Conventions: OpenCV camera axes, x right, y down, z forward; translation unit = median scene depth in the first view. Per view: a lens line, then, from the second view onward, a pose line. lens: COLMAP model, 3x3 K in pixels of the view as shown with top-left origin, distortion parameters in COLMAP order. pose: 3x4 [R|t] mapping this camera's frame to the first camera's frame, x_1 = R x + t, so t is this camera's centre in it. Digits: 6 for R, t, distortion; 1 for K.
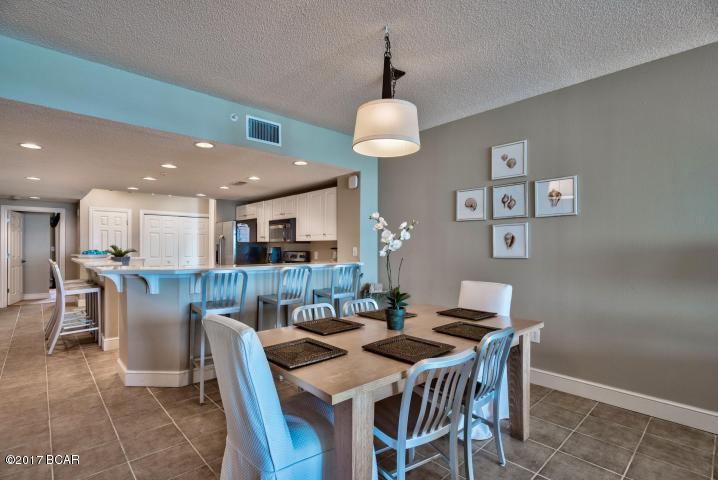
lens RADIAL K [[355.6, 0, 357.3], [0, 355.6, 242.8], [0, 0, 1]] dist [-0.013403, -0.000182]
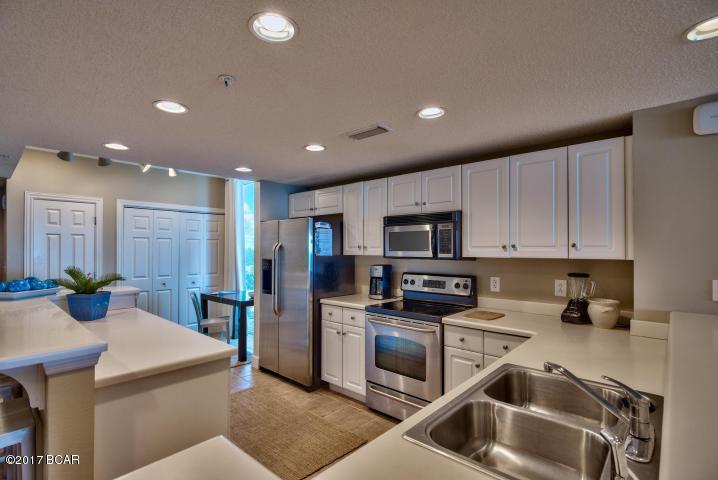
lens RADIAL K [[355.6, 0, 360.0], [0, 355.6, 242.2], [0, 0, 1]] dist [-0.013403, -0.000182]
pose [[0.996007, -0.002353, 0.089244, -0.315543], [0.002851, 0.999981, -0.005452, -0.020262], [-0.089229, 0.005685, 0.995995, 0.449215]]
